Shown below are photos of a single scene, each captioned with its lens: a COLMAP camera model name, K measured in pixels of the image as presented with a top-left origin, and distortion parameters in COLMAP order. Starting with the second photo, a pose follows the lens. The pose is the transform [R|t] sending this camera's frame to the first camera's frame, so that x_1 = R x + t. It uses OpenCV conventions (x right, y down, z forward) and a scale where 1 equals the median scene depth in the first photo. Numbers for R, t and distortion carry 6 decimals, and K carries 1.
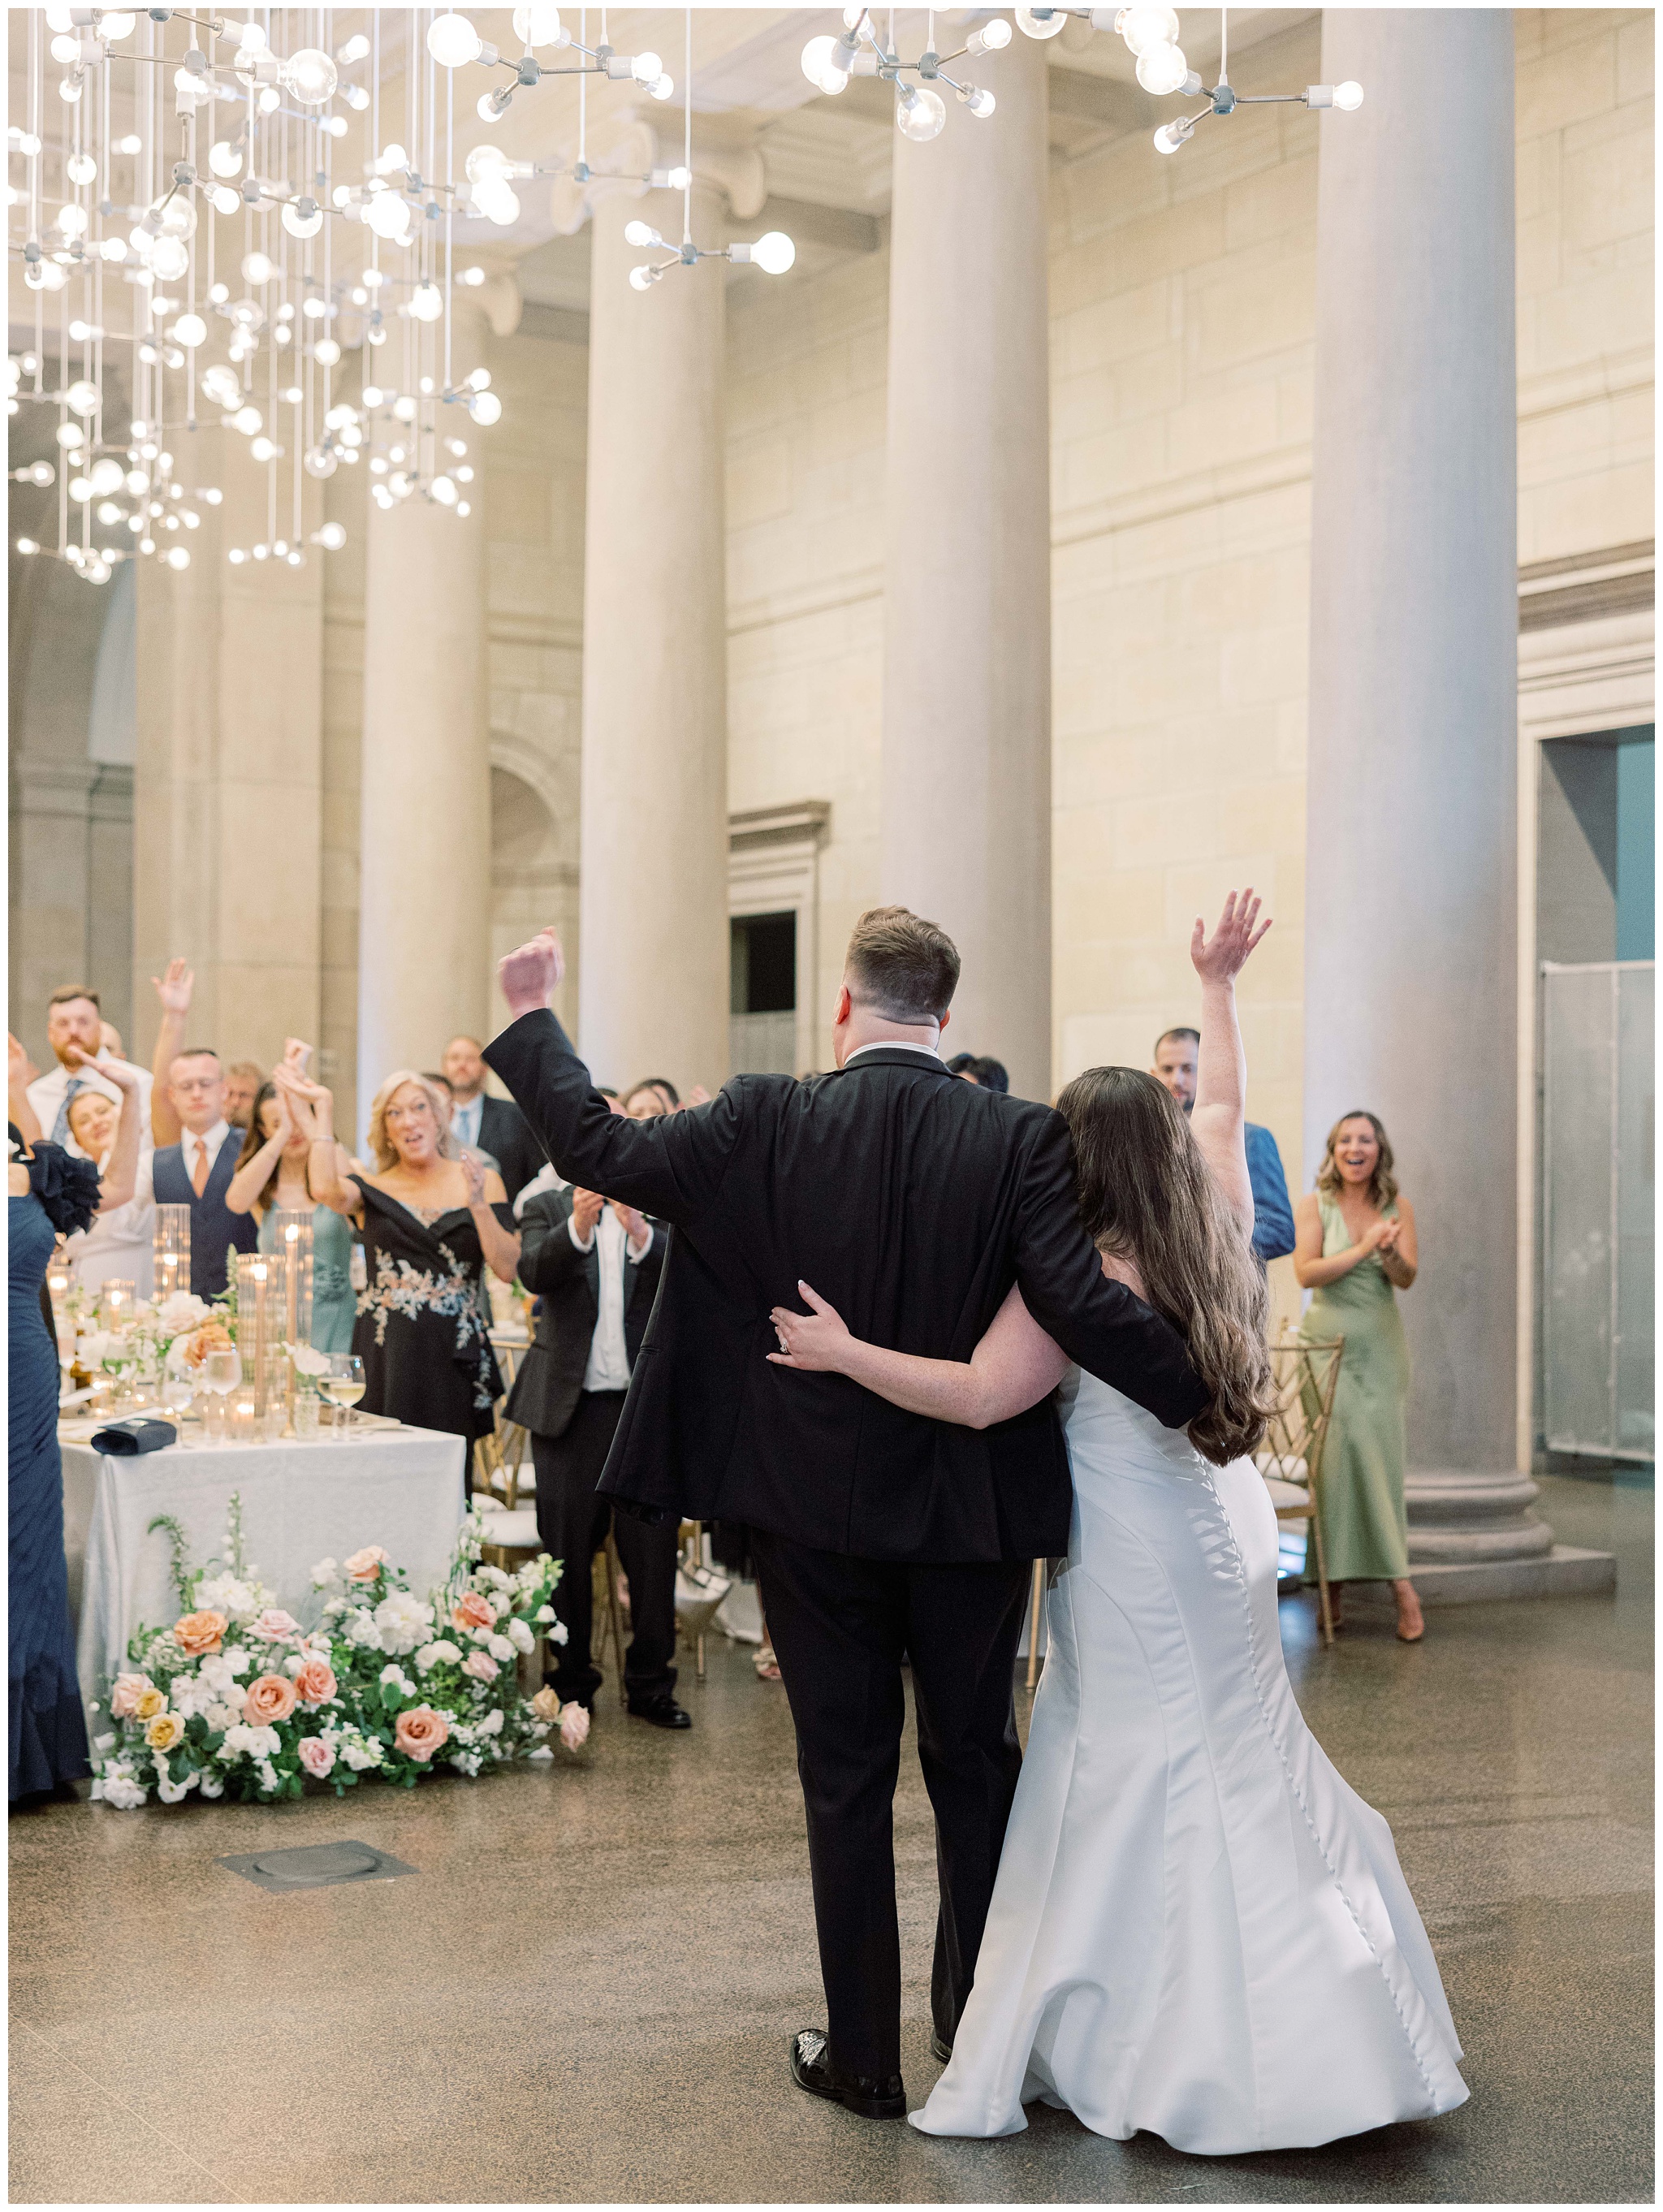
lens RADIAL K [[3604.0, 0, 831.5], [0, 3604.0, 1106.0], [0, 0, 1]] dist [-0.067234, 0.011491]
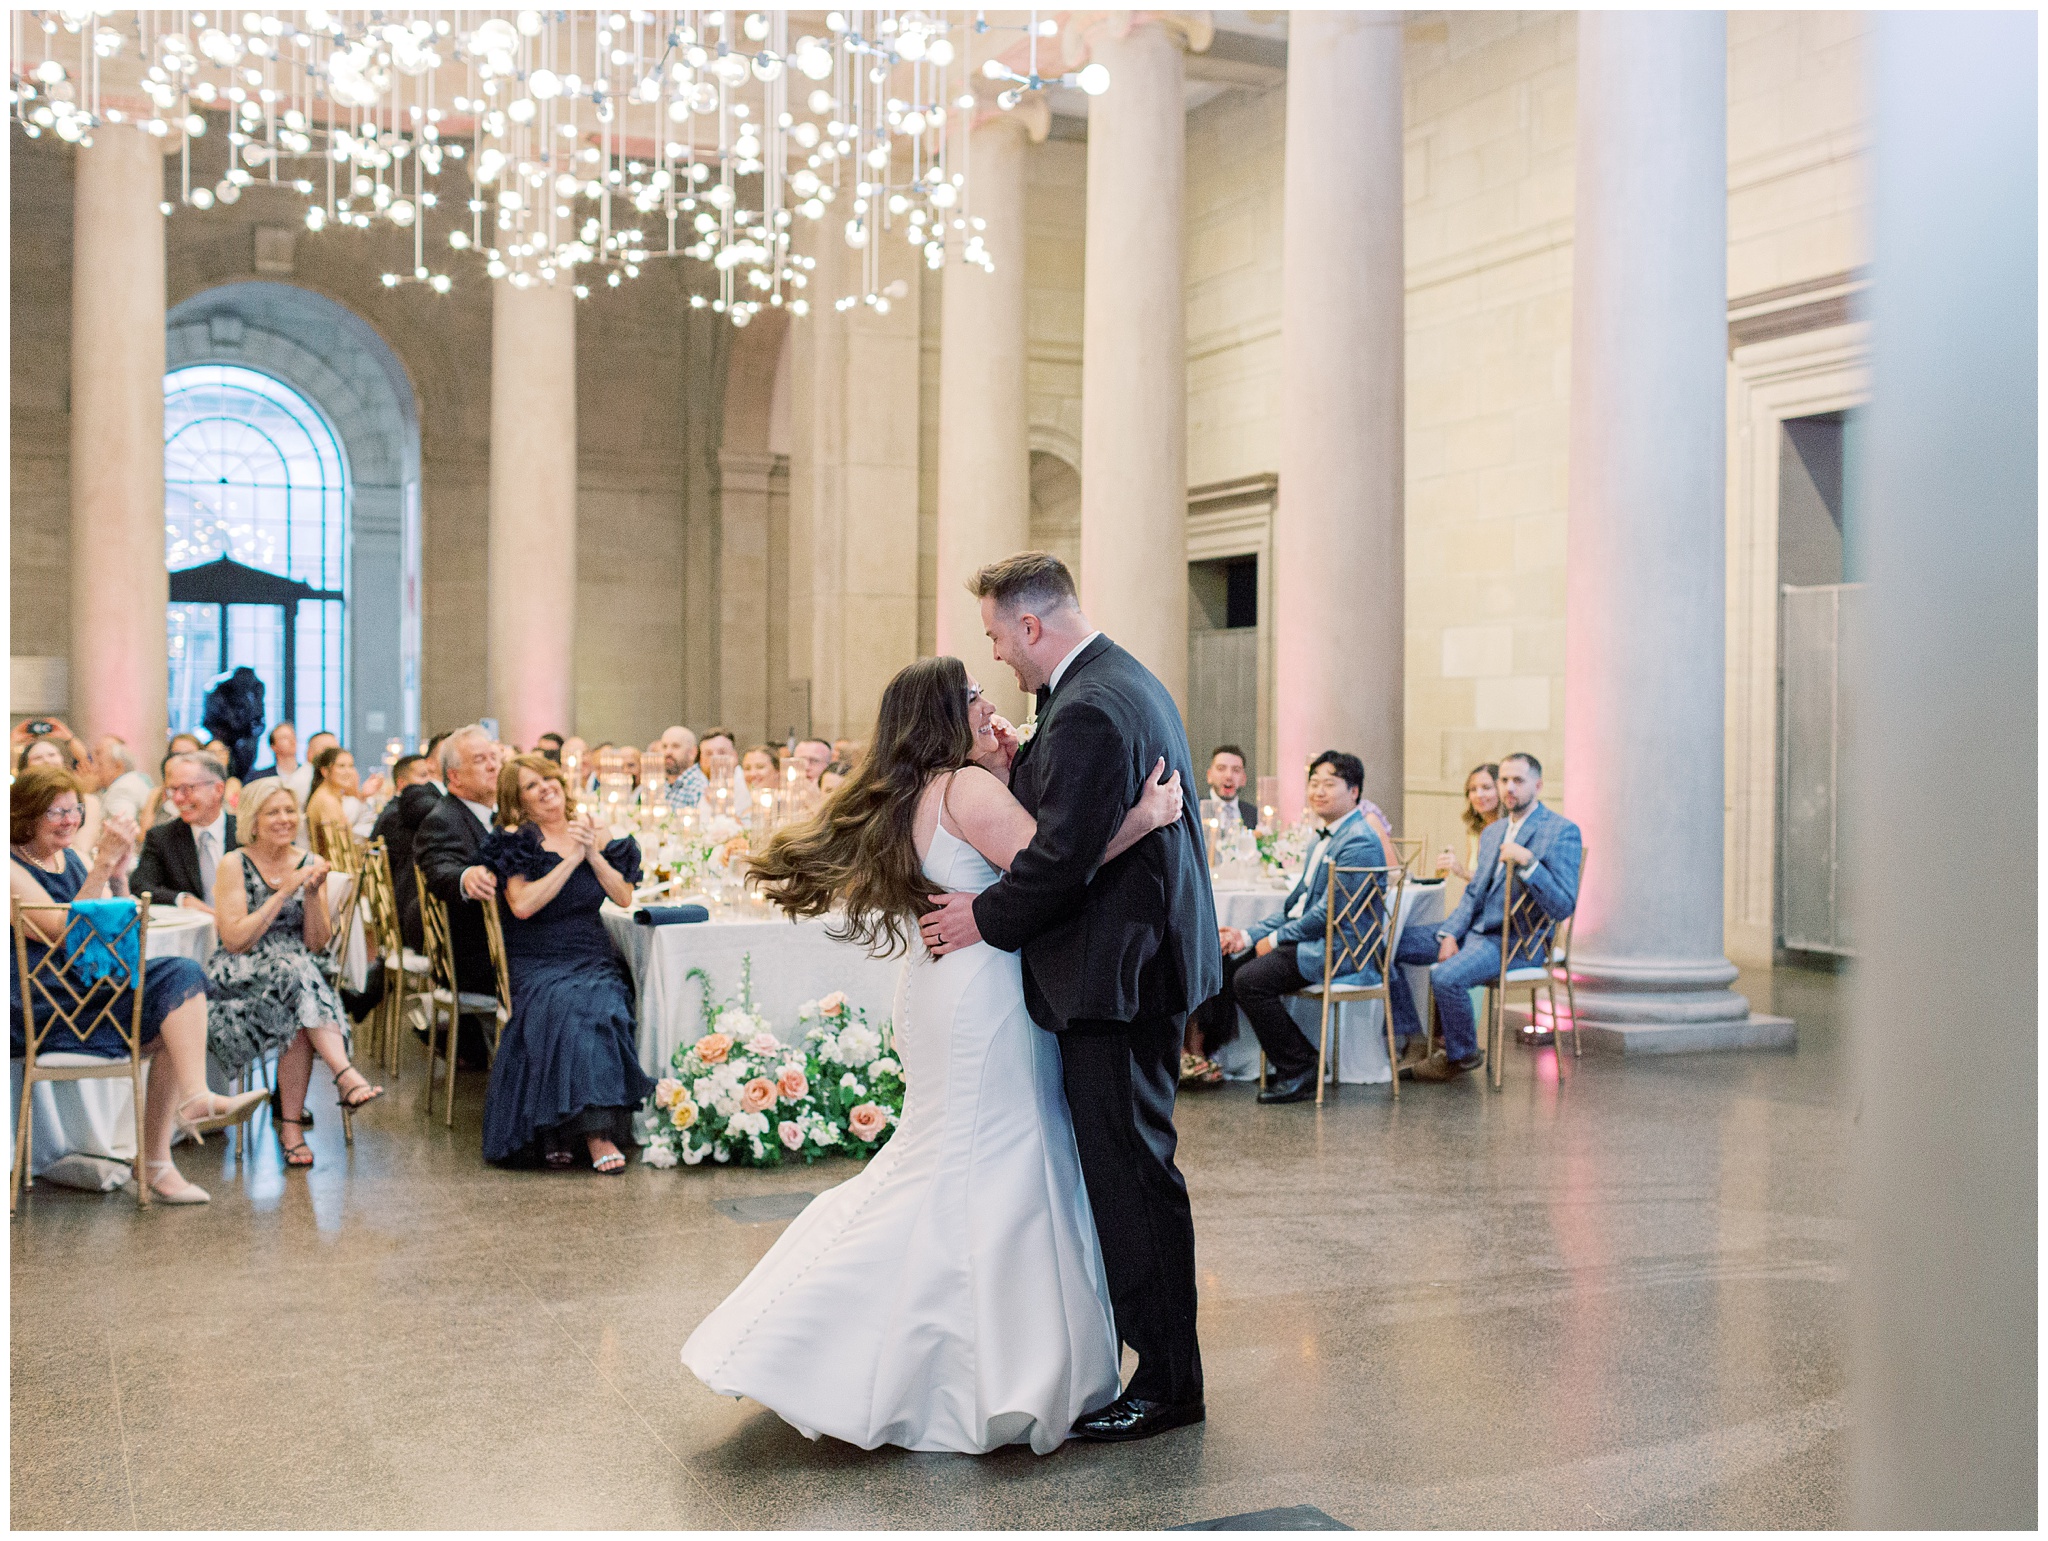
lens RADIAL K [[2659.9, 0, 1024.0], [0, 2659.9, 770.5], [0, 0, 1]] dist [-0.064255, -0.051528]
pose [[0.987310, 0.002503, -0.158784, 0.113474], [0.001170, 0.999734, 0.023037, 0.009426], [0.158799, -0.022931, 0.987045, -0.035725]]
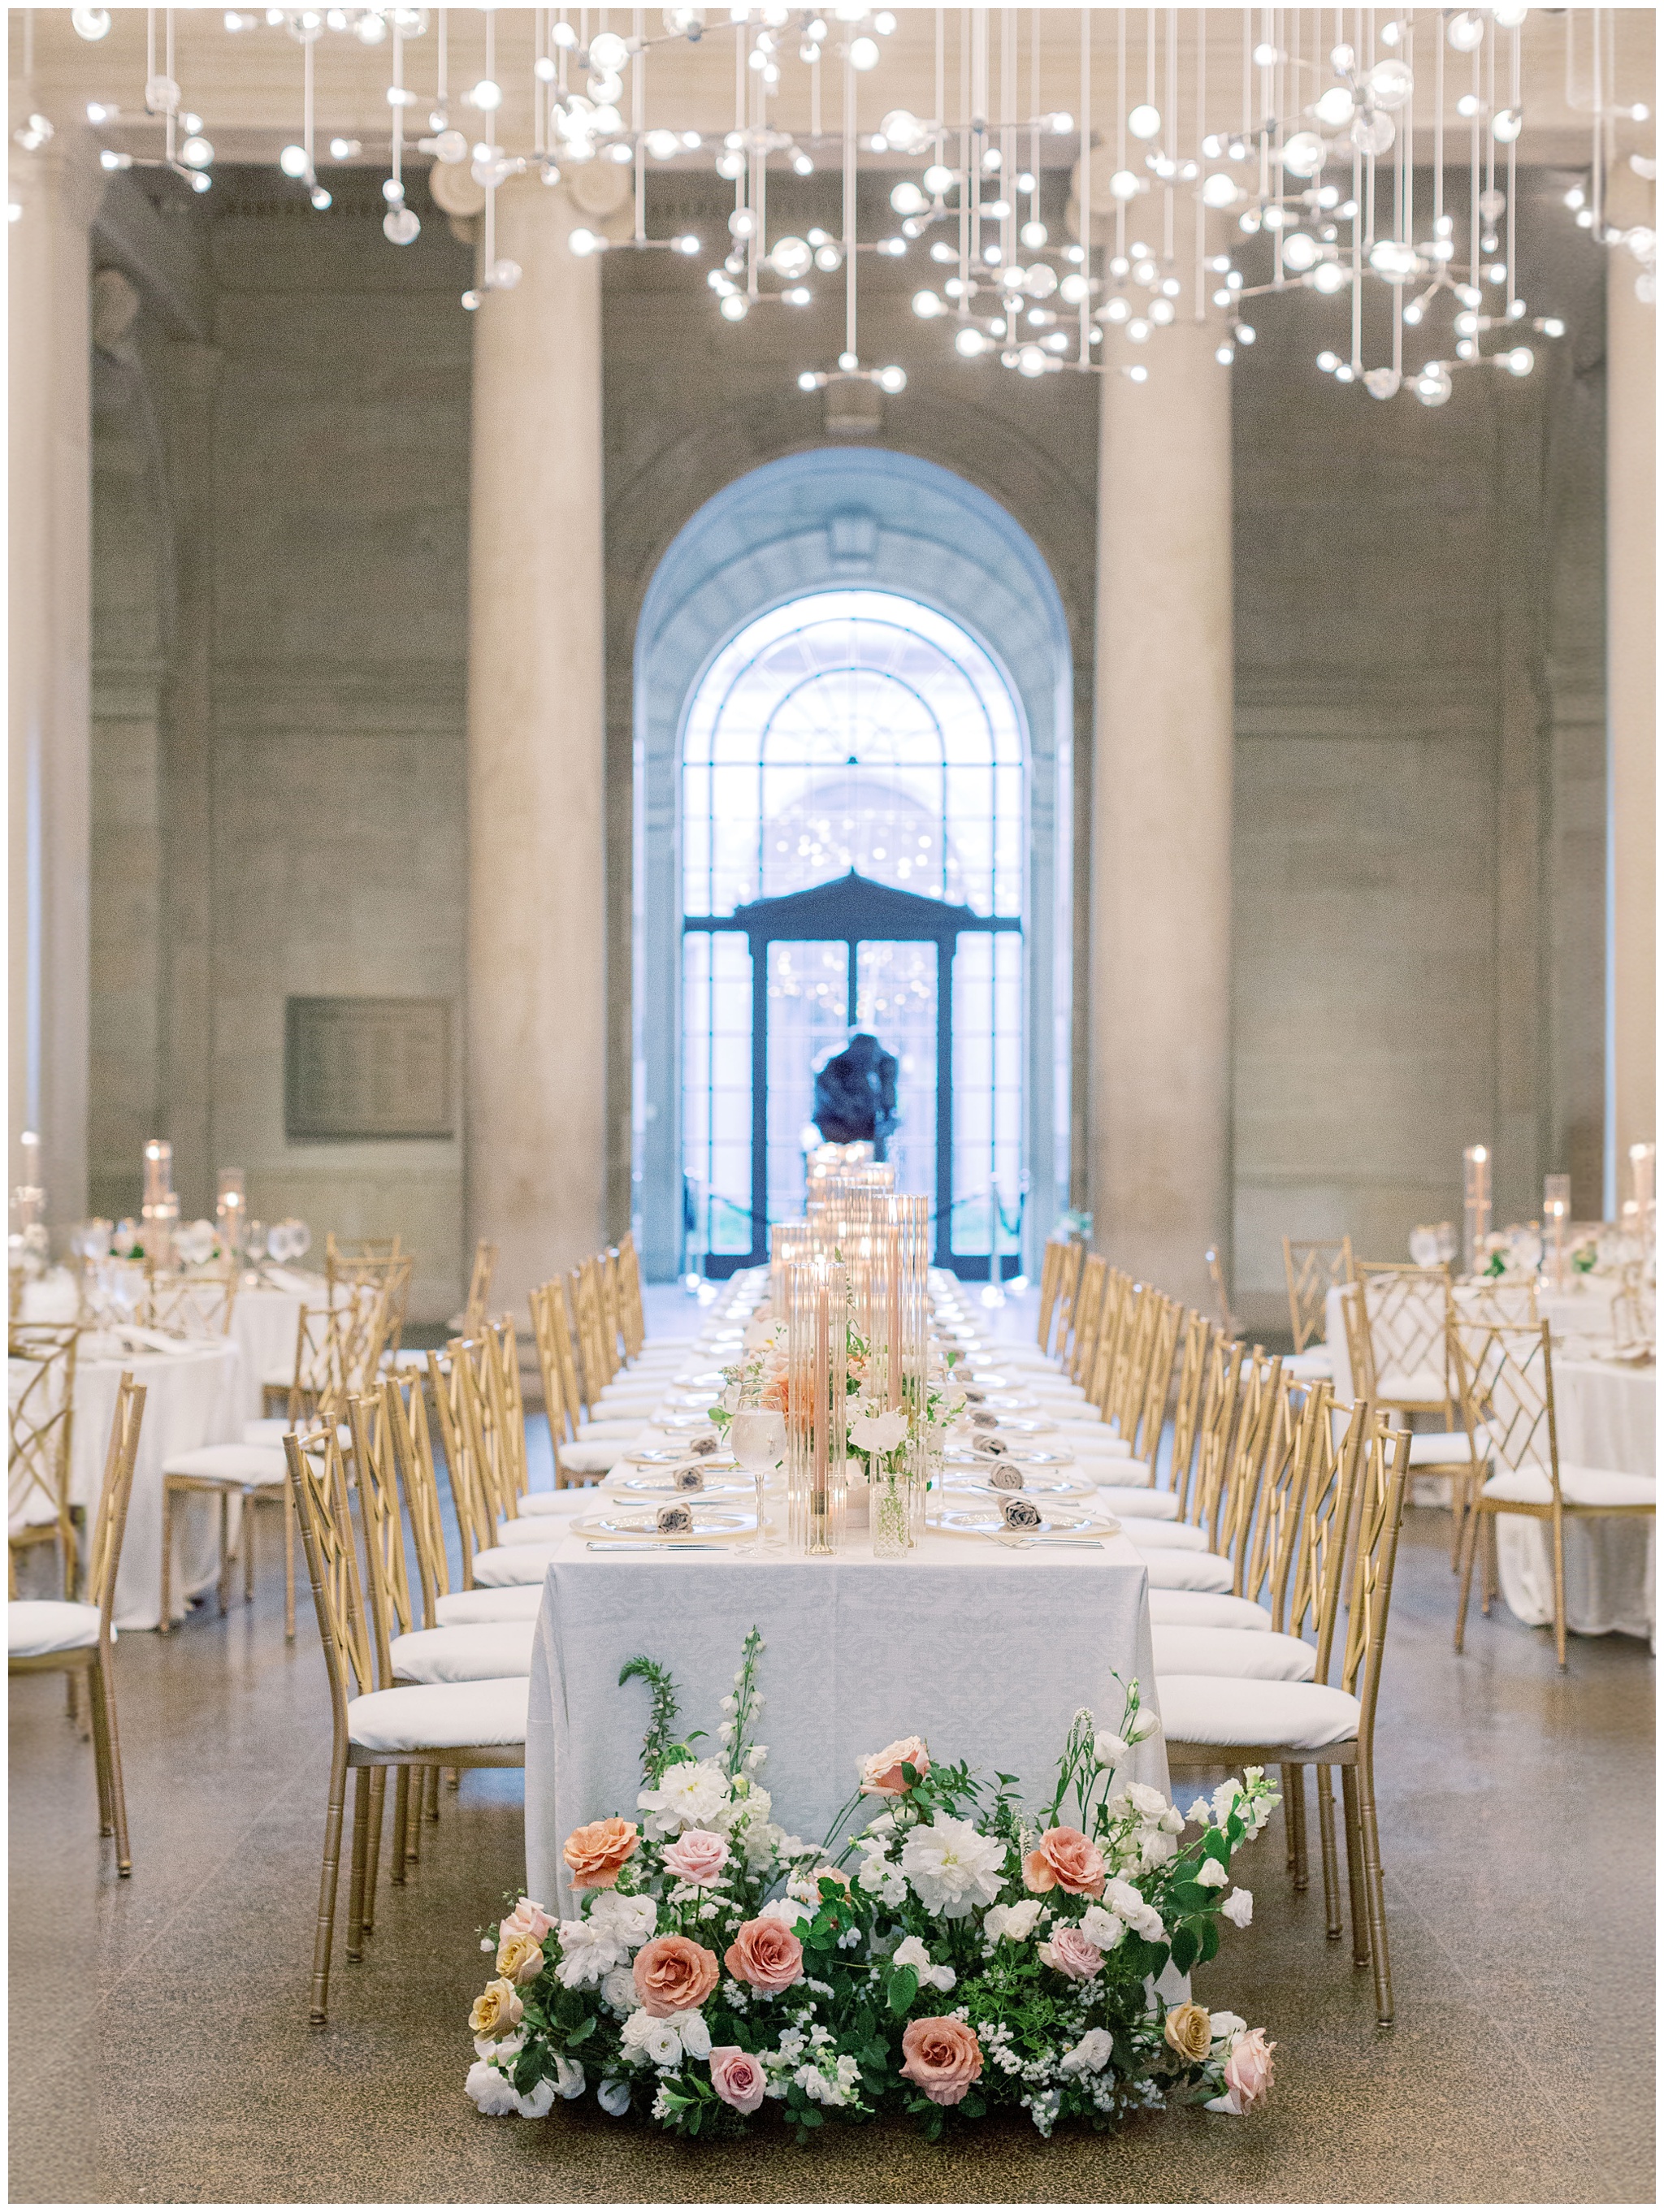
lens RADIAL K [[3262.4, 0, 831.4], [0, 3262.4, 1143.4], [0, 0, 1]] dist [-0.026576, 0.008818]
pose [[0.800708, -0.003415, -0.599045, 0.196136], [0.012404, 0.999864, 0.010879, 0.013895], [0.598926, -0.016141, 0.800642, 0.539626]]
